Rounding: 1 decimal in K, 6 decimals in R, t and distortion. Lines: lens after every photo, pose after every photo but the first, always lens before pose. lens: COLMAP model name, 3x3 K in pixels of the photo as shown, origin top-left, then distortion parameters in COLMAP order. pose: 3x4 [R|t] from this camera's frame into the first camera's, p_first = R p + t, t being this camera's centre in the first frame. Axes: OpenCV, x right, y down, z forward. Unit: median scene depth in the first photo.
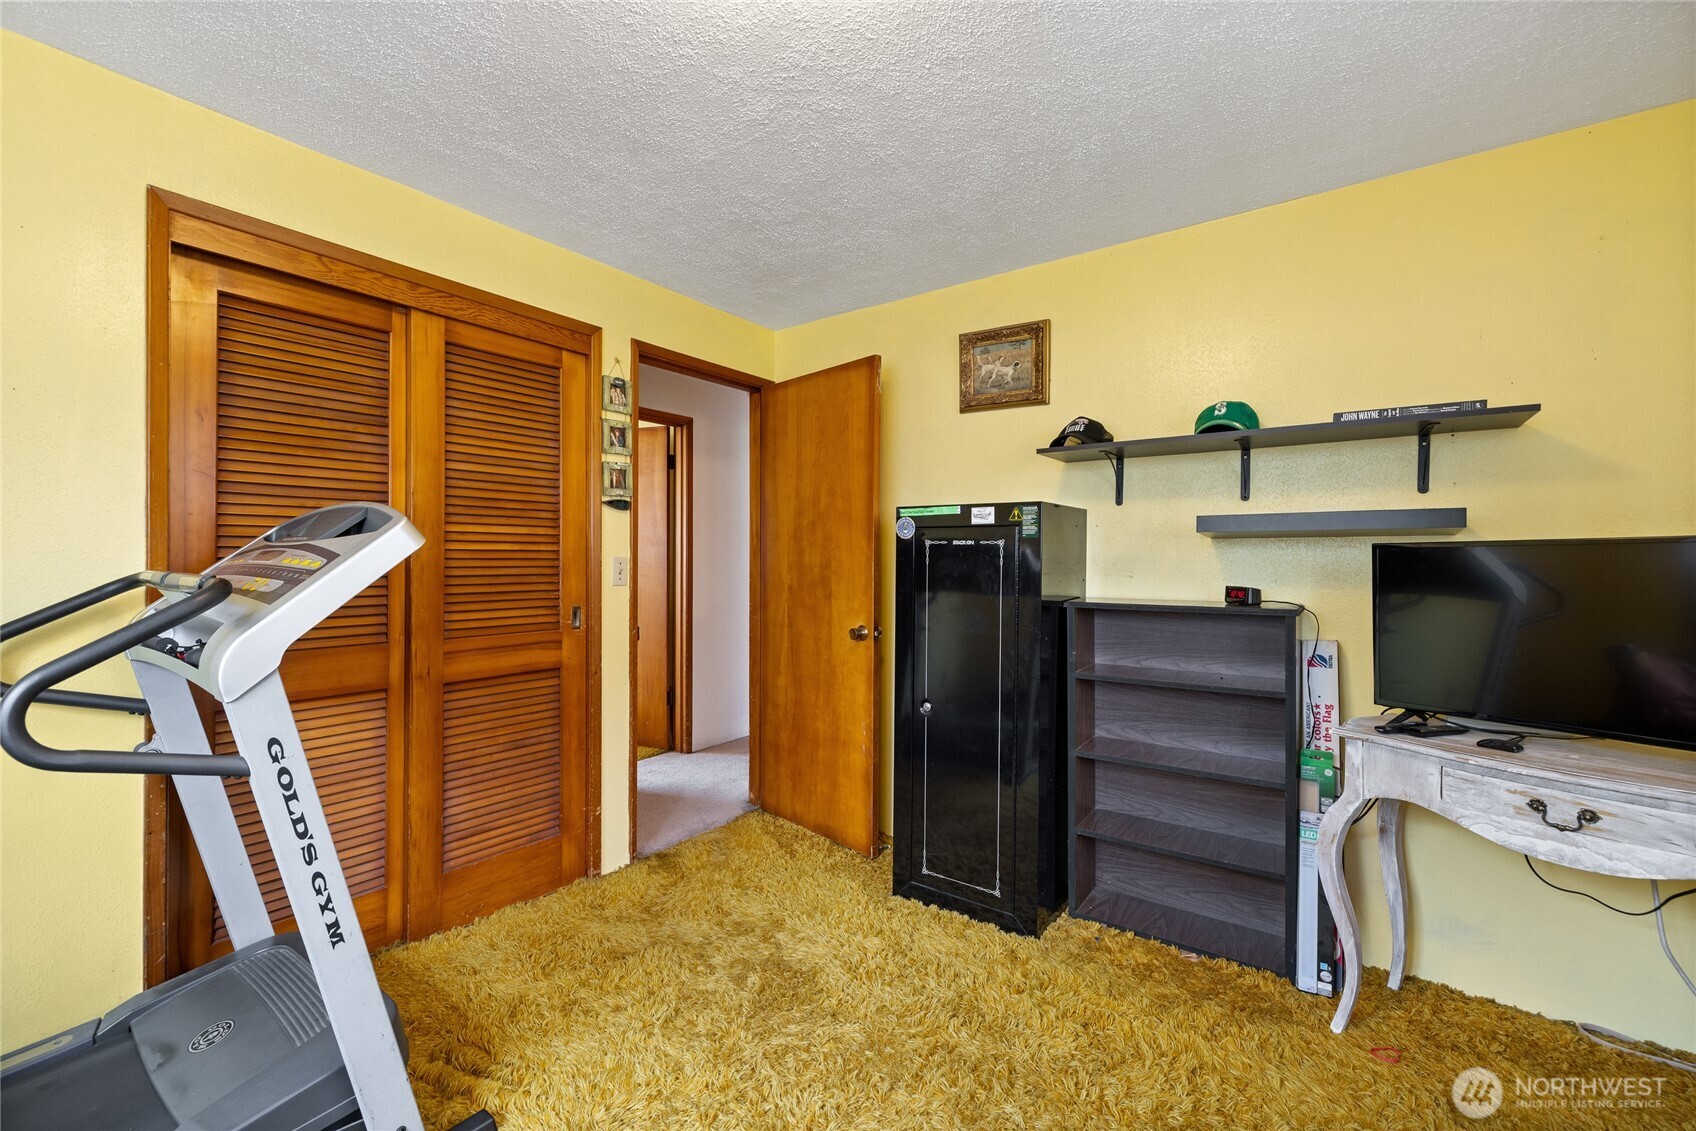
lens RADIAL K [[709.3, 0, 833.5], [0, 709.3, 556.6], [0, 0, 1]] dist [0.000304, 0.000356]
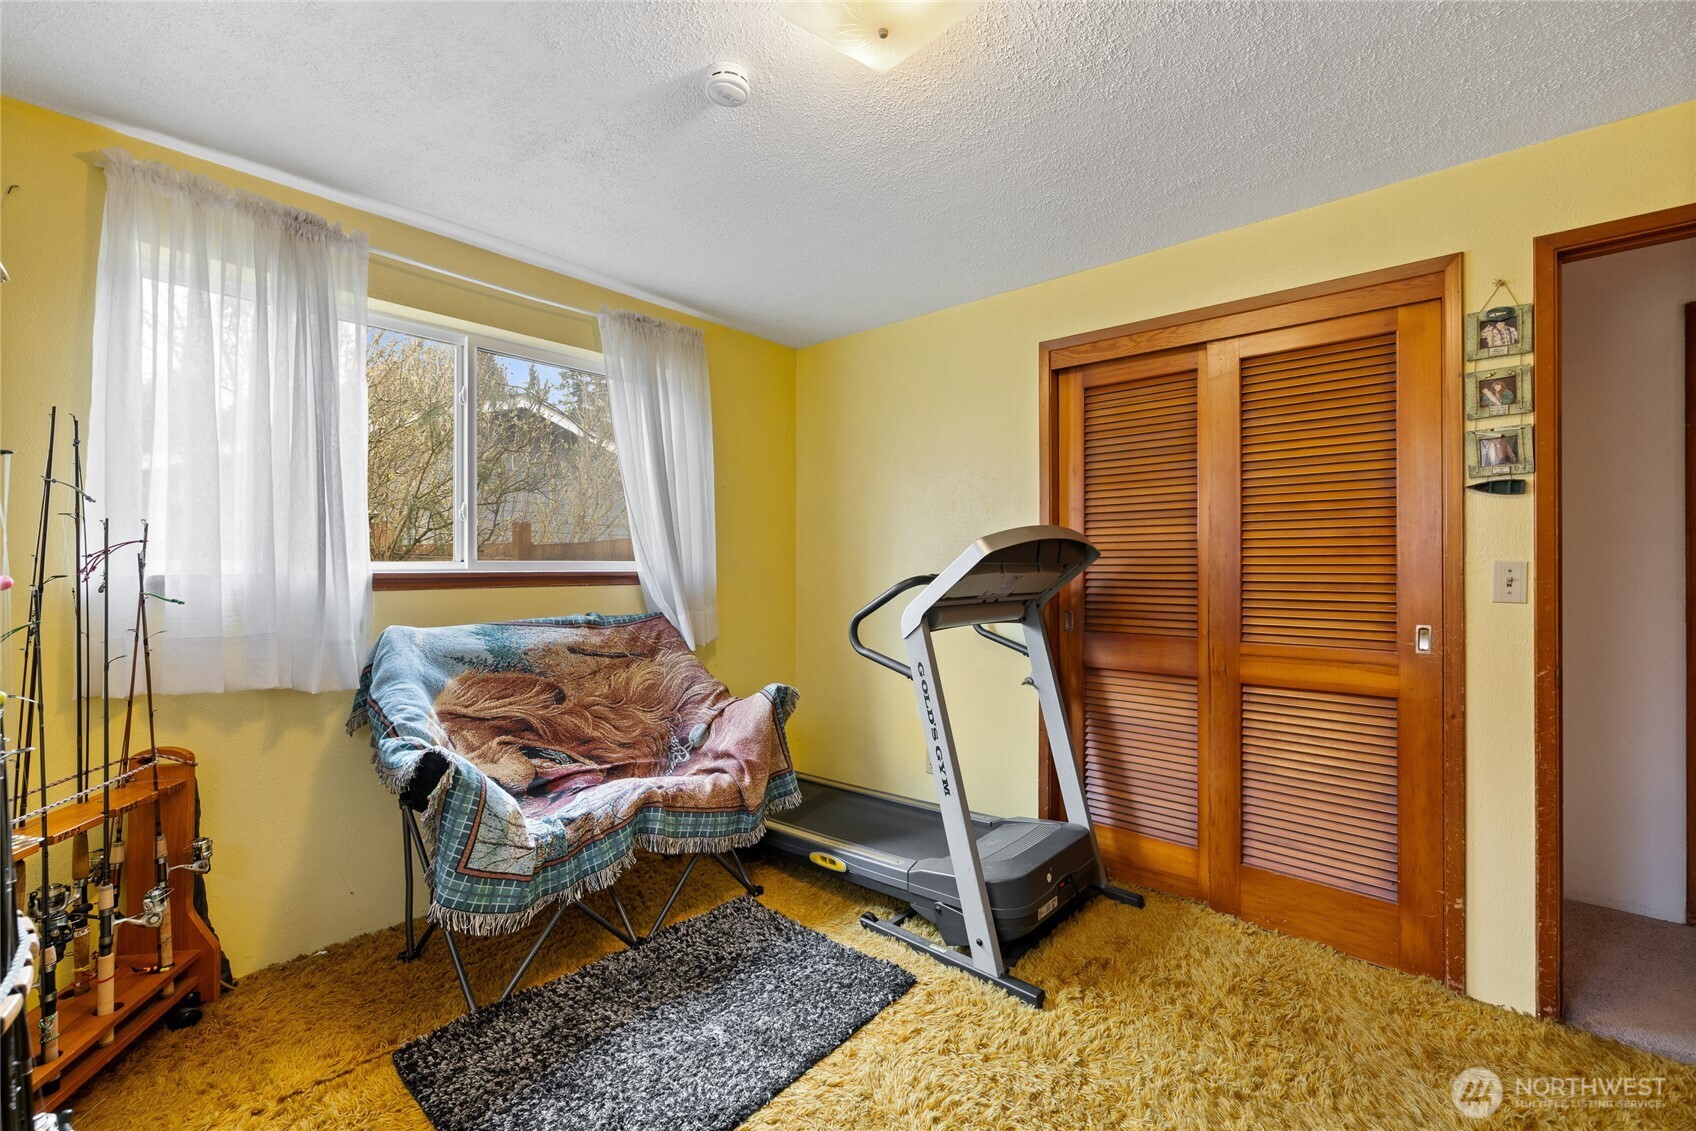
lens RADIAL K [[709.3, 0, 833.5], [0, 709.3, 556.6], [0, 0, 1]] dist [0.000304, 0.000356]
pose [[-0.092147, -0.013918, -0.995648, 0.480078], [0.004910, 0.999884, -0.014432, 0.002660], [0.995733, -0.006219, -0.092068, 0.425327]]
